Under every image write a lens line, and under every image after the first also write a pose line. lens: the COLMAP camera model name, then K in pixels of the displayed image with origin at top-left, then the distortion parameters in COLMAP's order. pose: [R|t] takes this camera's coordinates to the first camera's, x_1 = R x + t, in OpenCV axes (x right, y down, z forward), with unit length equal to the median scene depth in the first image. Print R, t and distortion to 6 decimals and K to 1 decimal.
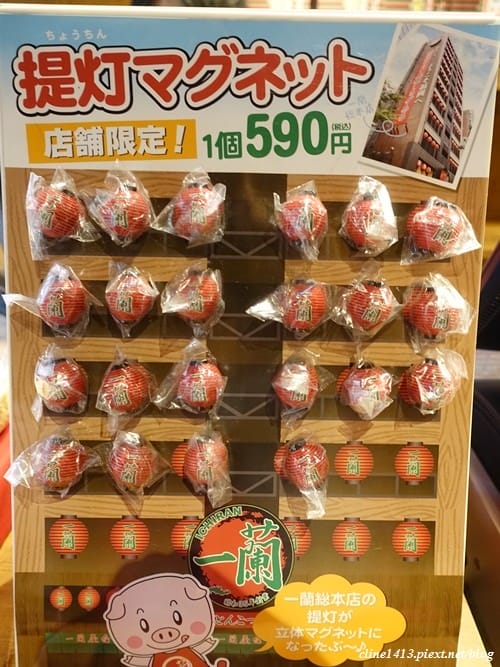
lens RADIAL K [[512.4, 0, 250.0], [0, 512.4, 333.5], [0, 0, 1]] dist [0.002962, -0.004800]
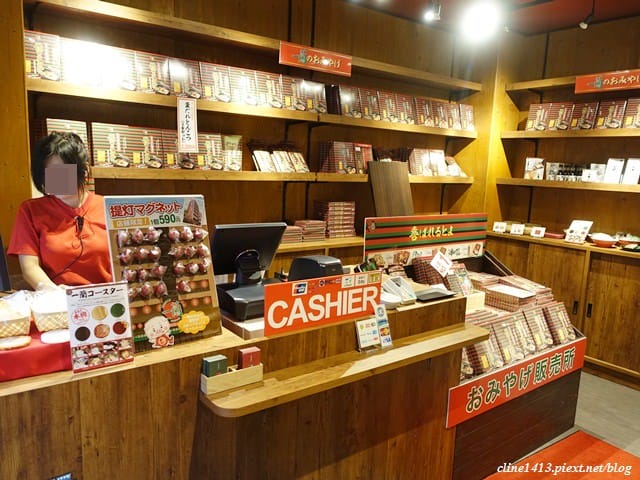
lens RADIAL K [[491.7, 0, 320.0], [0, 491.7, 240.0], [0, 0, 1]] dist [0.002962, -0.004800]
pose [[0.773650, -0.085851, 0.627770, -1.756734], [0.238520, 0.957357, -0.163023, 0.910986], [-0.587004, 0.275859, 0.761136, -3.354334]]
